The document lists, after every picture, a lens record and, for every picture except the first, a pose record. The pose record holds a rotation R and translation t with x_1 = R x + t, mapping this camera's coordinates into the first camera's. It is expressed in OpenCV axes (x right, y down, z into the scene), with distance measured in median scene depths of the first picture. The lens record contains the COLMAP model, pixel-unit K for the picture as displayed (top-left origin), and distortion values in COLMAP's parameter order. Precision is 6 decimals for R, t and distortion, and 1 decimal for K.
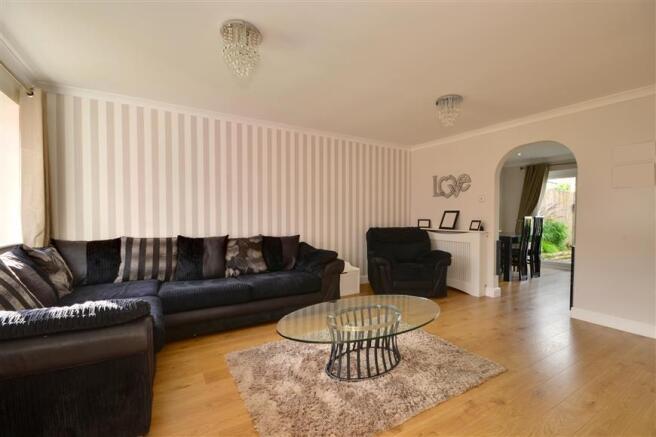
lens RADIAL K [[282.7, 0, 328.4], [0, 282.7, 220.7], [0, 0, 1]] dist [0.001678, -0.008993]
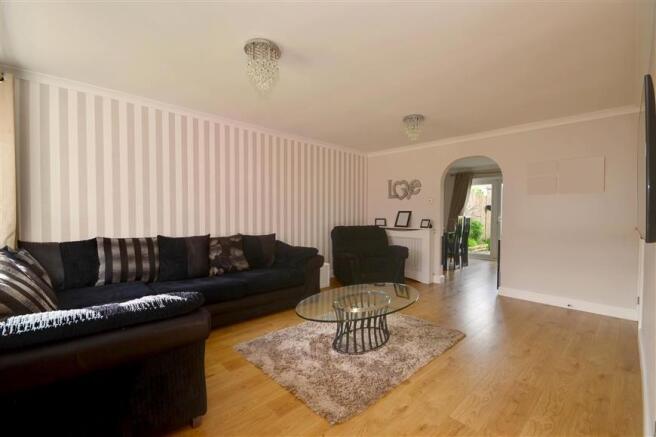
lens RADIAL K [[282.7, 0, 328.4], [0, 282.7, 220.7], [0, 0, 1]] dist [0.001678, -0.008993]
pose [[0.974622, -0.002749, 0.223841, -0.180783], [0.002332, 0.999995, 0.002125, 0.001272], [-0.223846, -0.001549, 0.974623, -0.078873]]
